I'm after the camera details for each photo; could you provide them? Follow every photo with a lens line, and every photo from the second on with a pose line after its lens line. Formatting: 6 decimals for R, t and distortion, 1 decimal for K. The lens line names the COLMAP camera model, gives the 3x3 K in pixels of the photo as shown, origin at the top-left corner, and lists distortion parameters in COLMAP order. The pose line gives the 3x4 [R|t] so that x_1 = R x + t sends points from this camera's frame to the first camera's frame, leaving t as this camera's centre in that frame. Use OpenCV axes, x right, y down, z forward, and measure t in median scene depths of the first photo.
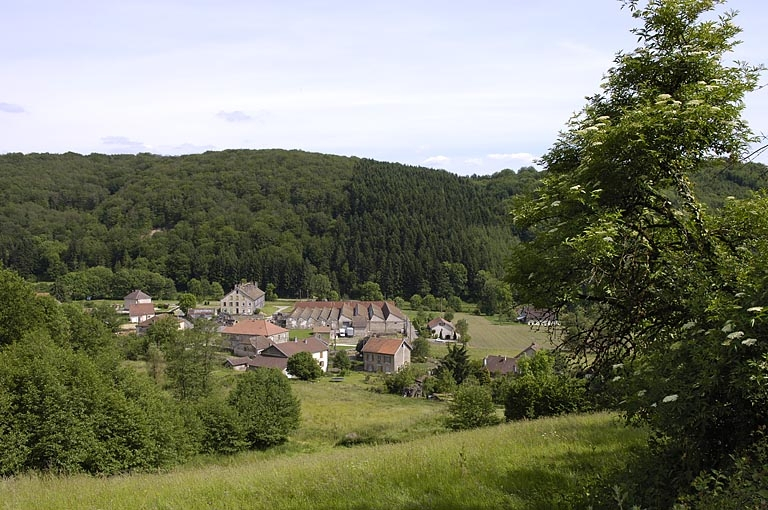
lens RADIAL K [[743.5, 0, 384.0], [0, 743.5, 255.0], [0, 0, 1]] dist [0.003643, -0.003269]
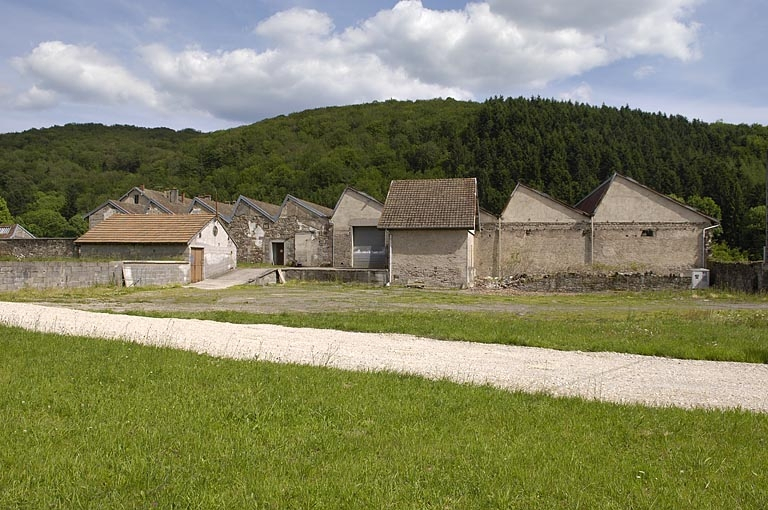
lens RADIAL K [[743.5, 0, 384.0], [0, 743.5, 255.0], [0, 0, 1]] dist [0.003643, -0.003269]
pose [[0.982082, 0.014241, -0.187914, -0.005061], [-0.018461, 0.999615, -0.020724, 0.044496], [0.187547, 0.023822, 0.981967, 0.361799]]
